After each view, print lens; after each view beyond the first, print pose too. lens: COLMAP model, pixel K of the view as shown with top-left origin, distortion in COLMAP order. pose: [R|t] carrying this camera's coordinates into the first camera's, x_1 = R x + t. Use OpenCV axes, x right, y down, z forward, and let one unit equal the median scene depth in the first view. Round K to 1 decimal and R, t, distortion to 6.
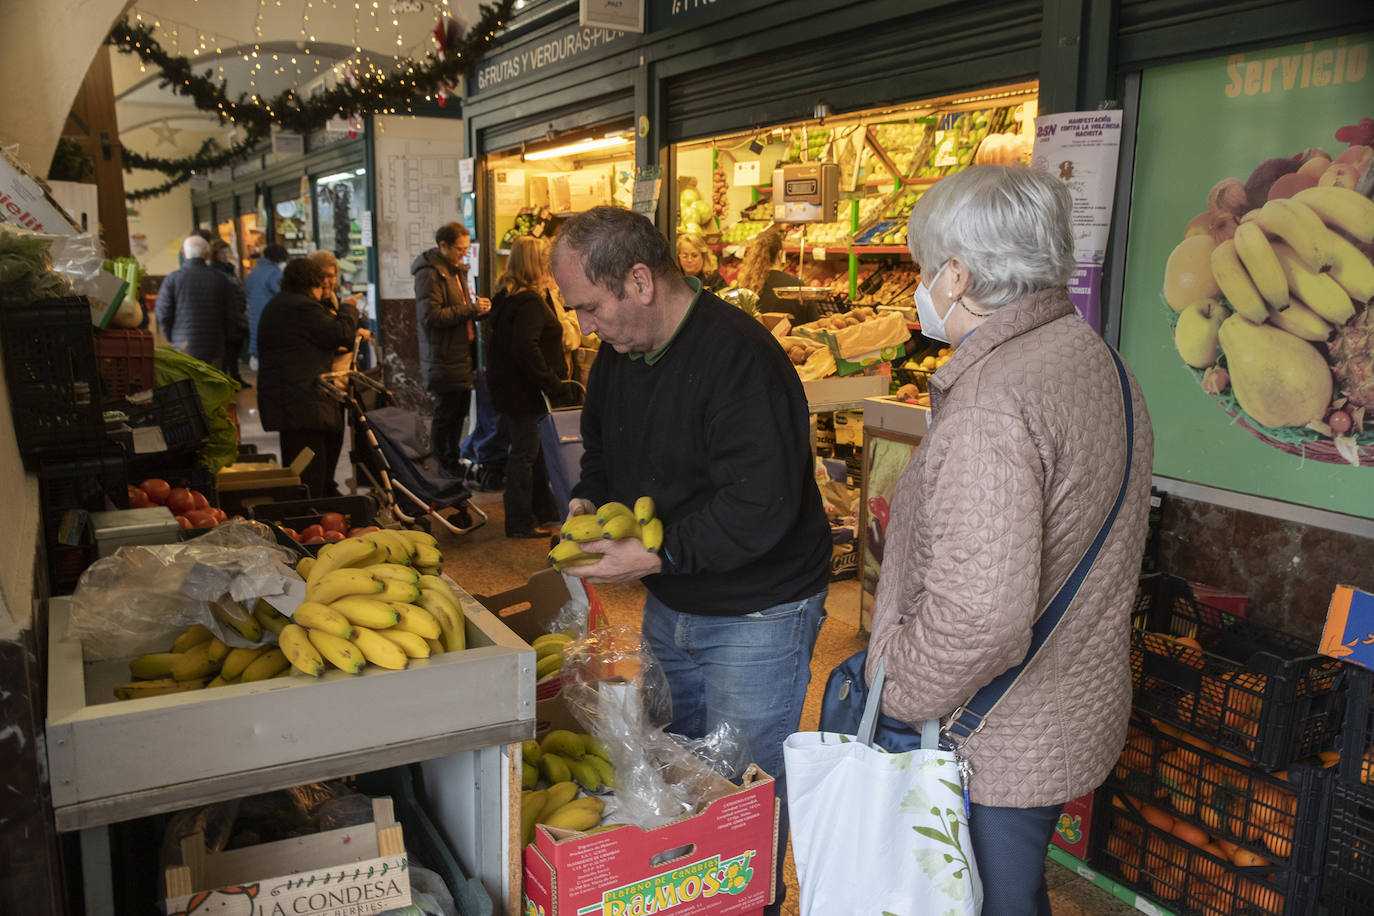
lens RADIAL K [[1108.3, 0, 680.7], [0, 1108.3, 458.0], [0, 0, 1]] dist [-0.089070, 0.121255]
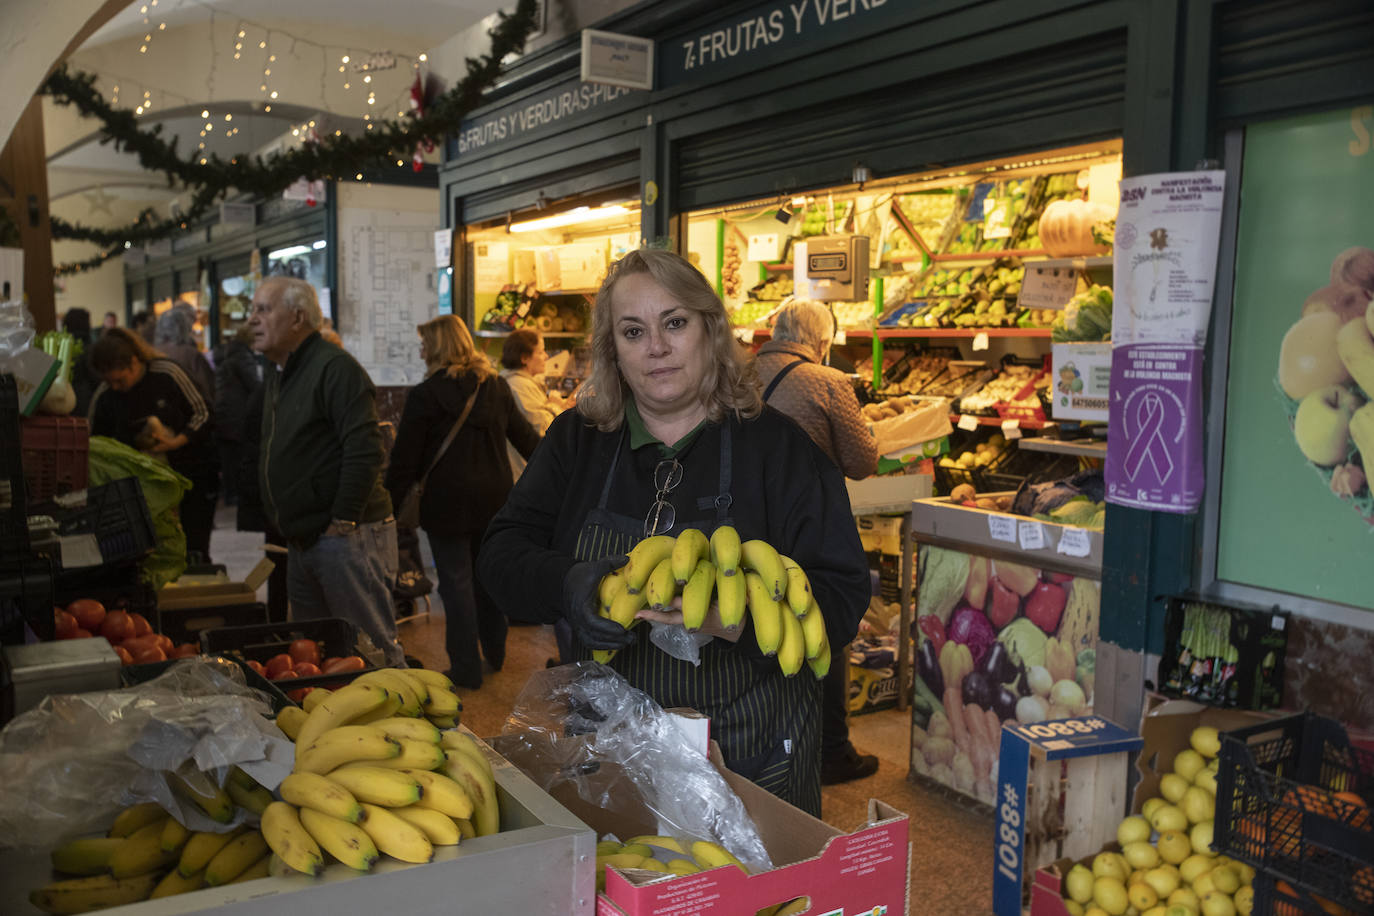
lens RADIAL K [[1224.5, 0, 691.6], [0, 1224.5, 458.1], [0, 0, 1]] dist [-0.072229, 0.138602]
pose [[0.999708, 0.002463, 0.024033, -0.040240], [-0.000376, 0.996255, -0.086458, -0.005748], [-0.024156, 0.086424, 0.995966, 0.061586]]
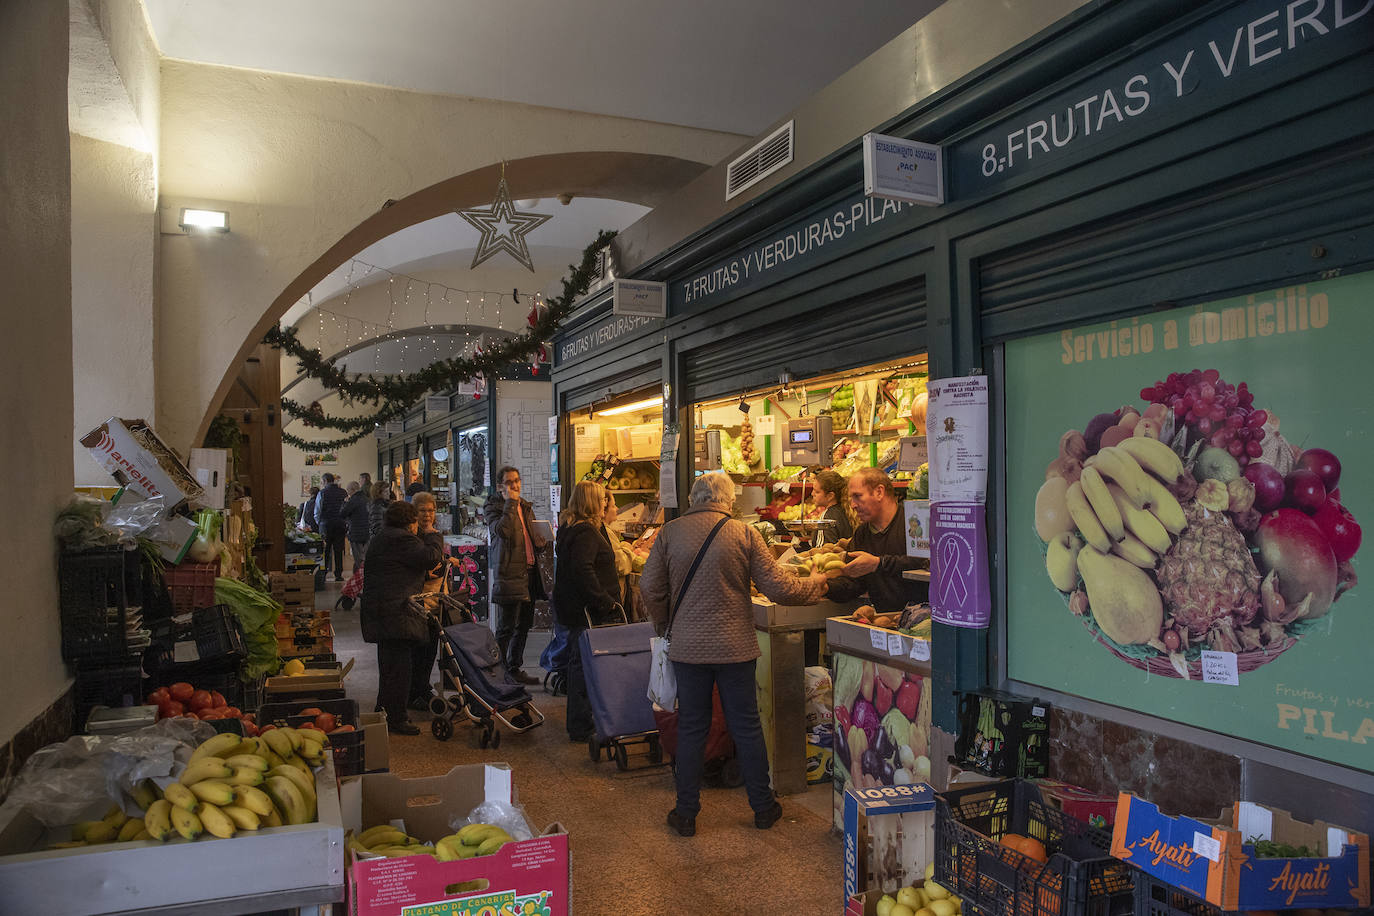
lens RADIAL K [[975.5, 0, 671.4], [0, 975.5, 457.5], [0, 0, 1]] dist [-0.113204, 0.080672]
pose [[0.990866, -0.022145, -0.133020, 0.186203], [-0.006080, 0.978084, -0.208123, -0.008458], [0.134713, 0.207031, 0.969015, -0.046888]]
